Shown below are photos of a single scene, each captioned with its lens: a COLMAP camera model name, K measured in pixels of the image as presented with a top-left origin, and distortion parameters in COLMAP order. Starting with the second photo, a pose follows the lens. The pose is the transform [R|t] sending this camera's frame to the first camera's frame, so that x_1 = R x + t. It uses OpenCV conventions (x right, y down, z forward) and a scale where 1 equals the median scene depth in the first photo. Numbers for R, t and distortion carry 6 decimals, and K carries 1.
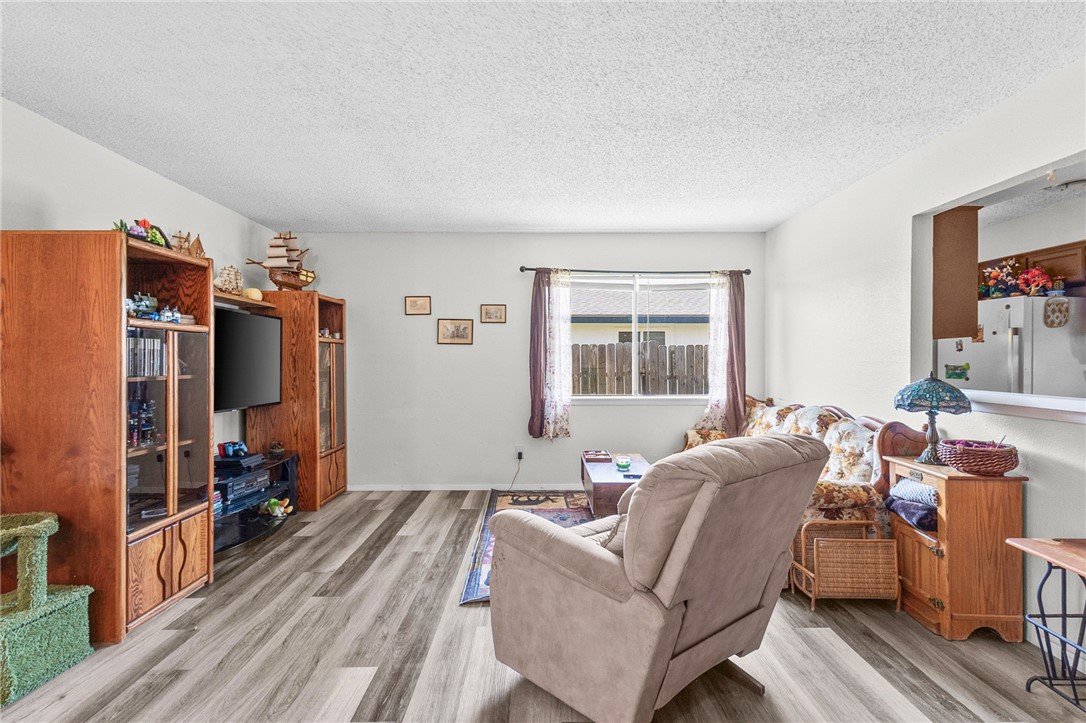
lens RADIAL K [[500.1, 0, 532.3], [0, 500.1, 360.0], [0, 0, 1]] dist [0.010022, -0.000441]
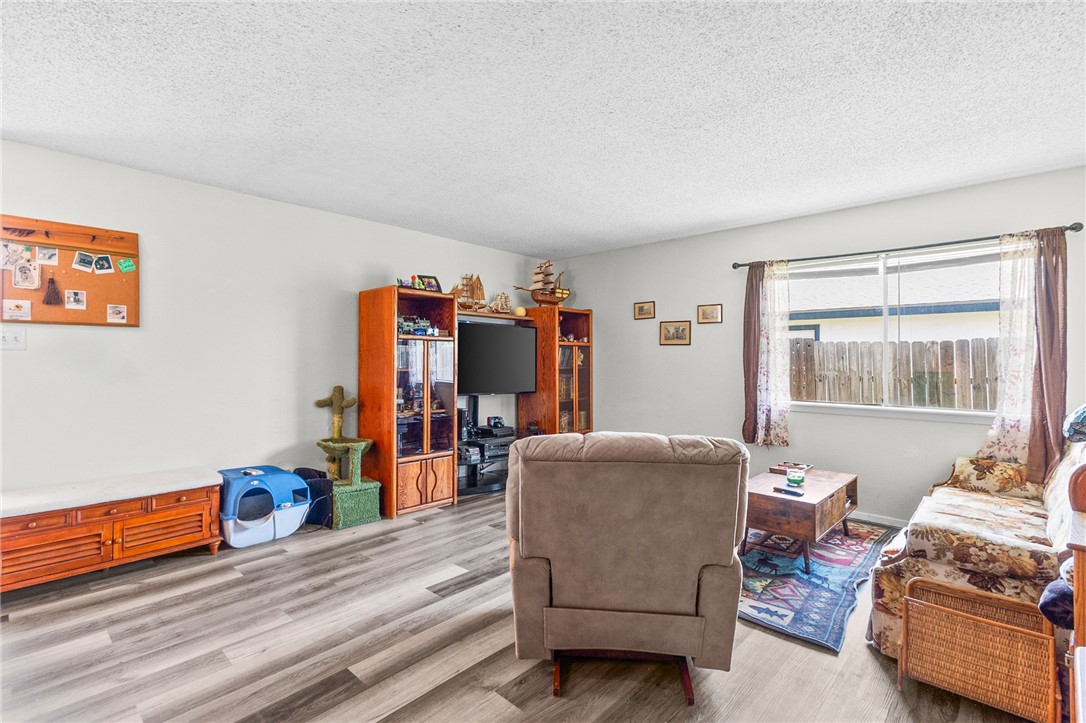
lens RADIAL K [[500.1, 0, 534.2], [0, 500.1, 356.7], [0, 0, 1]] dist [0.010022, -0.000441]
pose [[0.725202, -0.000767, -0.688536, 0.404595], [-0.005714, 0.999958, -0.007133, 0.002255], [0.688512, 0.009107, 0.725167, 0.038201]]
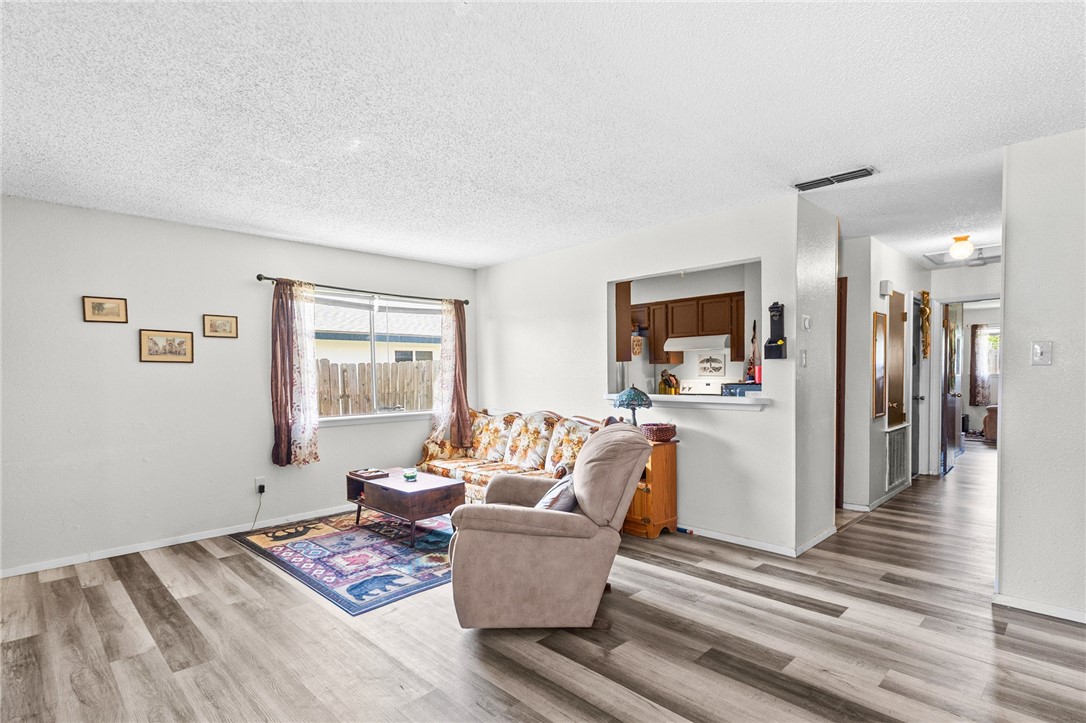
lens RADIAL K [[547.1, 0, 525.4], [0, 547.1, 388.3], [0, 0, 1]] dist [-0.000736, -0.000109]
pose [[0.725341, -0.025753, 0.687908, -0.387650], [0.012372, 0.999626, 0.024378, -0.005168], [-0.688279, -0.009171, 0.725388, -0.024440]]
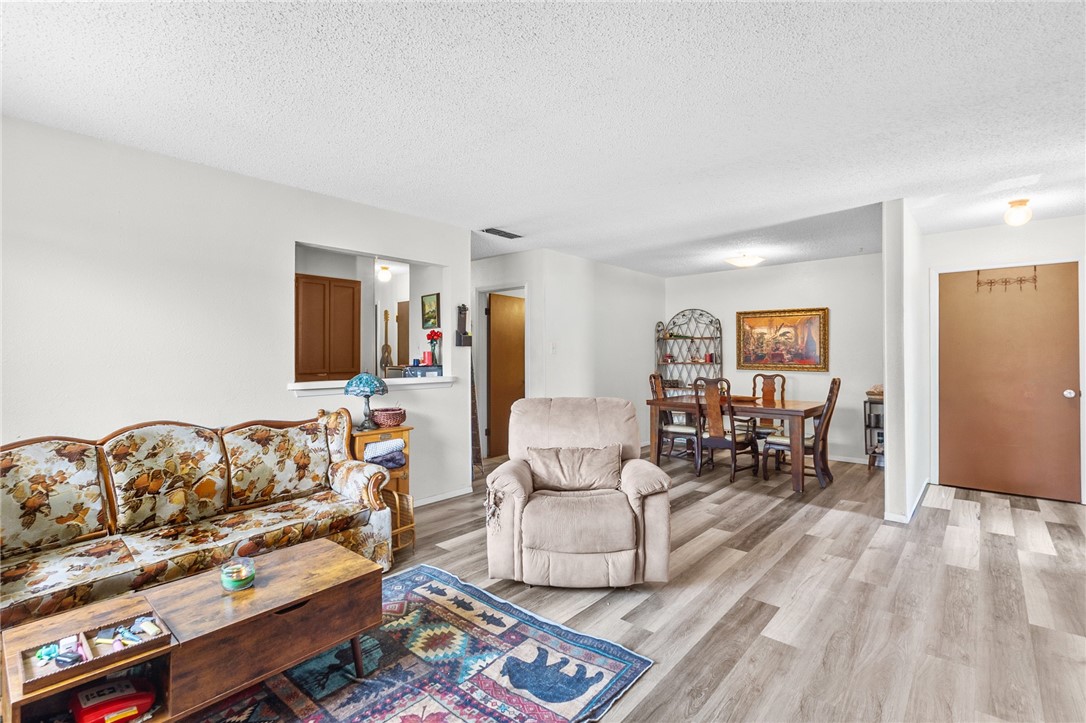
lens RADIAL K [[500.1, 0, 543.8], [0, 500.1, 354.2], [0, 0, 1]] dist [0.010022, -0.000441]
pose [[-0.746945, 0.005918, 0.664860, -0.329216], [0.007716, 0.999970, -0.000233, -0.008422], [-0.664841, 0.004956, -0.746968, 1.024568]]
